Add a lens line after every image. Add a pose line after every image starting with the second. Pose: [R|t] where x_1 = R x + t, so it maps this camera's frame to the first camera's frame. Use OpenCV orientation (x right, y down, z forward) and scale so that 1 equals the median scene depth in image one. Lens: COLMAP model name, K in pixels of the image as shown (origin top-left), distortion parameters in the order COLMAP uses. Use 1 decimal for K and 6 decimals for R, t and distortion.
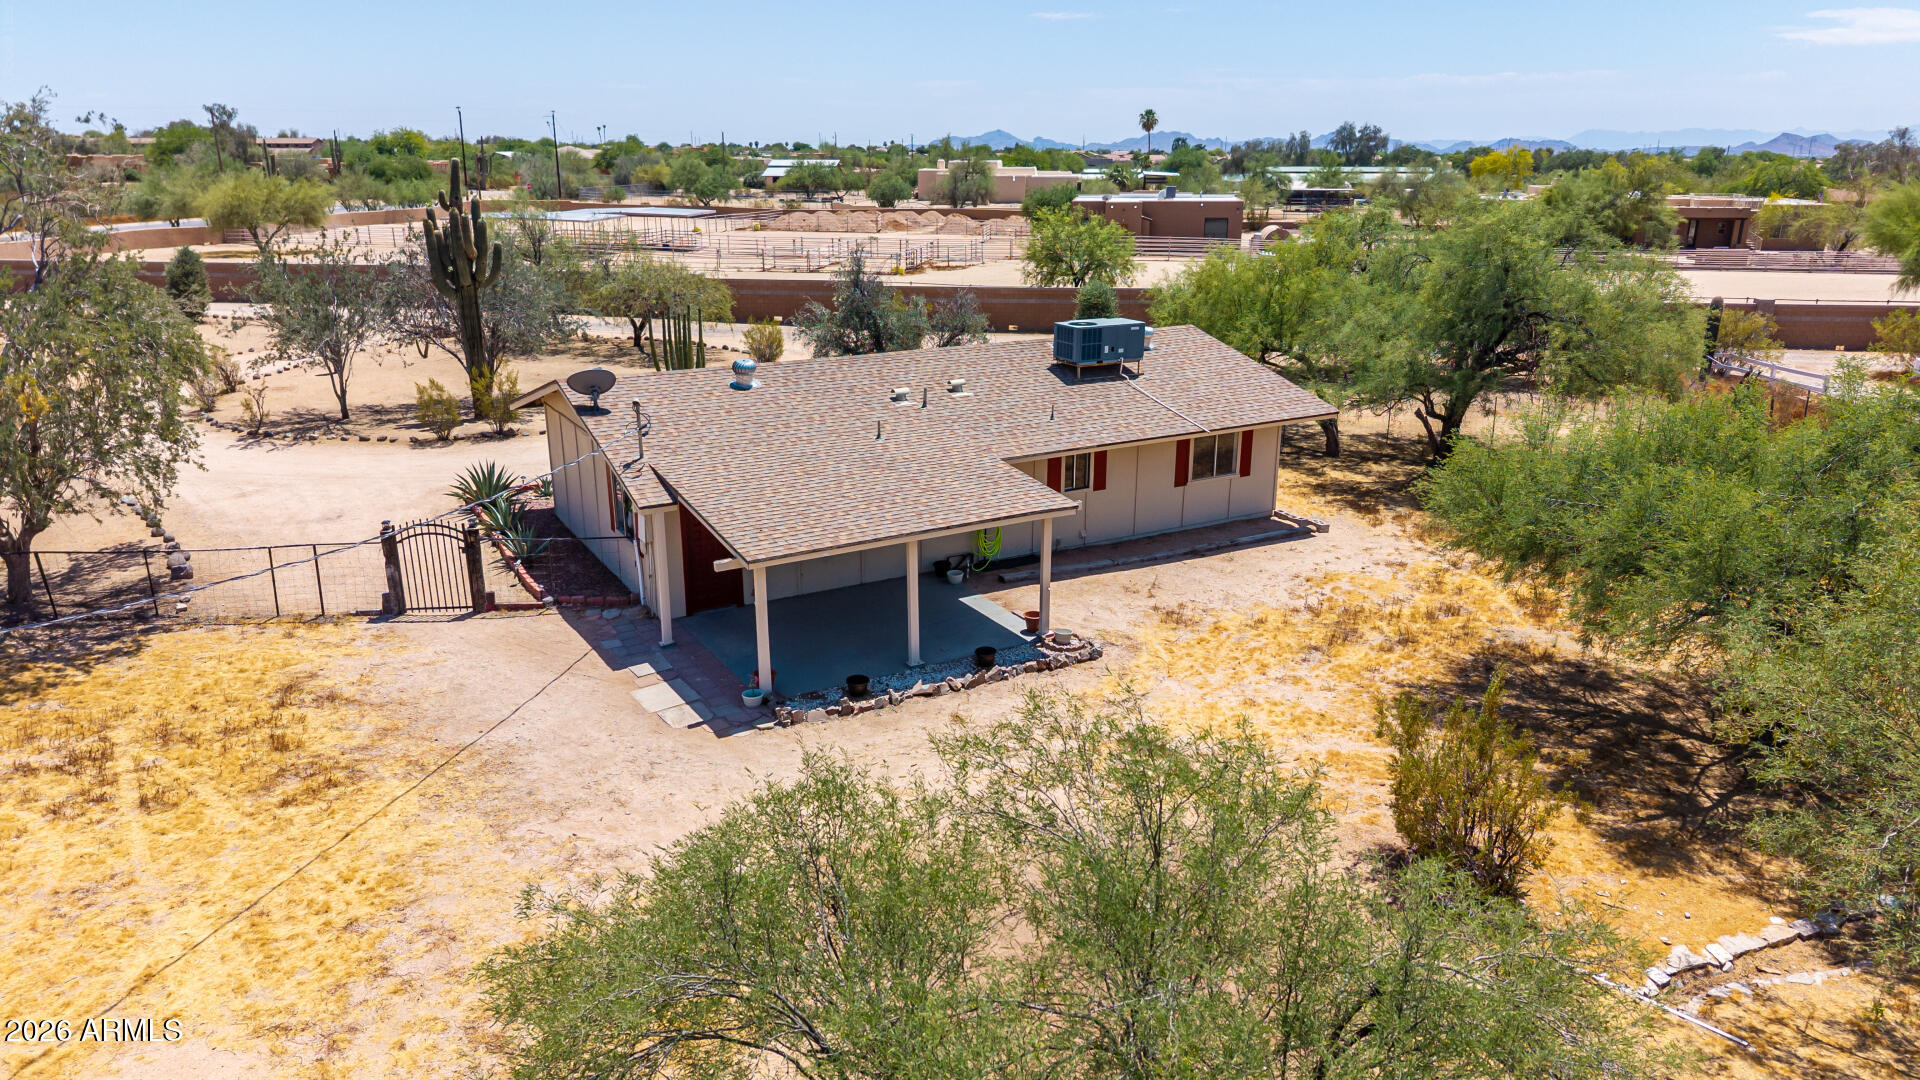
lens RADIAL K [[1226.9, 0, 956.2], [0, 1226.9, 543.2], [0, 0, 1]] dist [-0.005157, -0.006390]
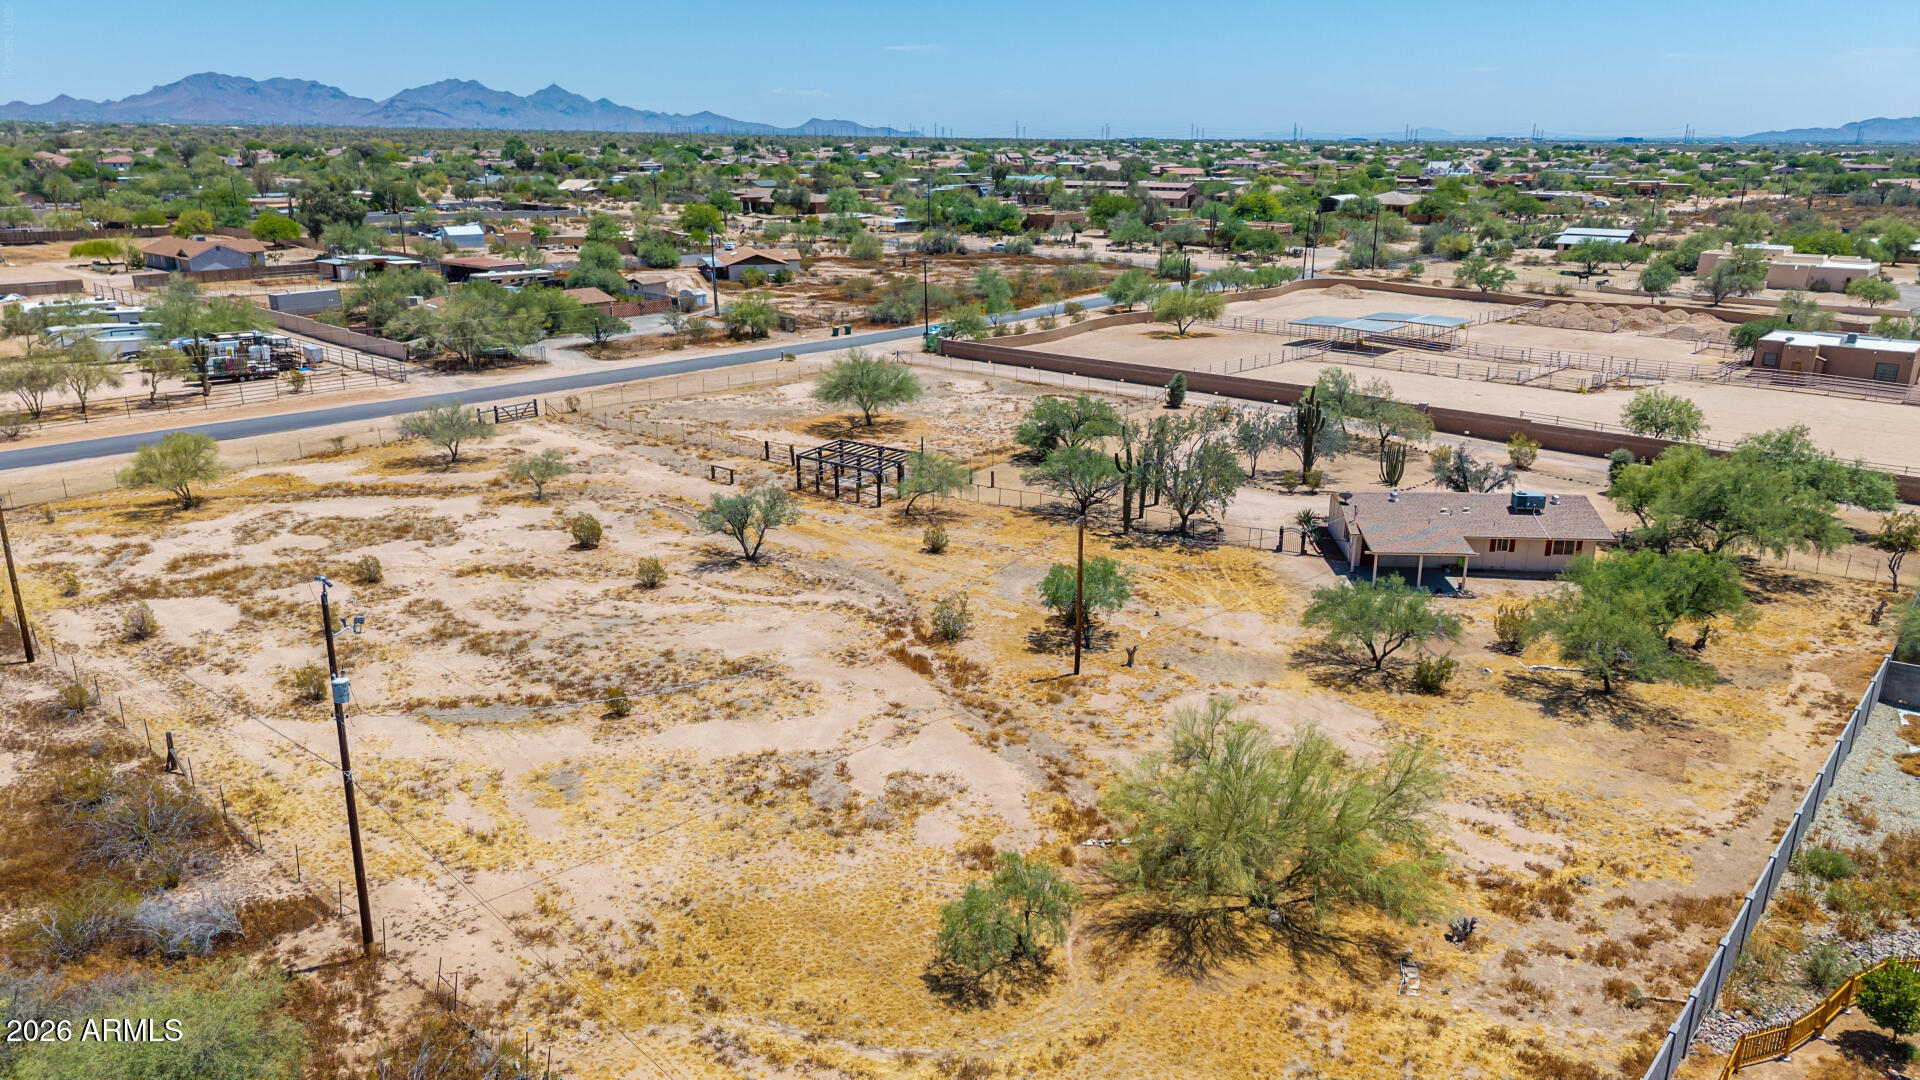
lens RADIAL K [[1226.9, 0, 956.2], [0, 1226.9, 543.2], [0, 0, 1]] dist [-0.005157, -0.006390]
pose [[0.810660, 0.169092, -0.560569, 0.656995], [-0.163943, 0.984648, 0.059929, -0.021773], [0.562097, 0.043319, 0.825936, -2.092050]]
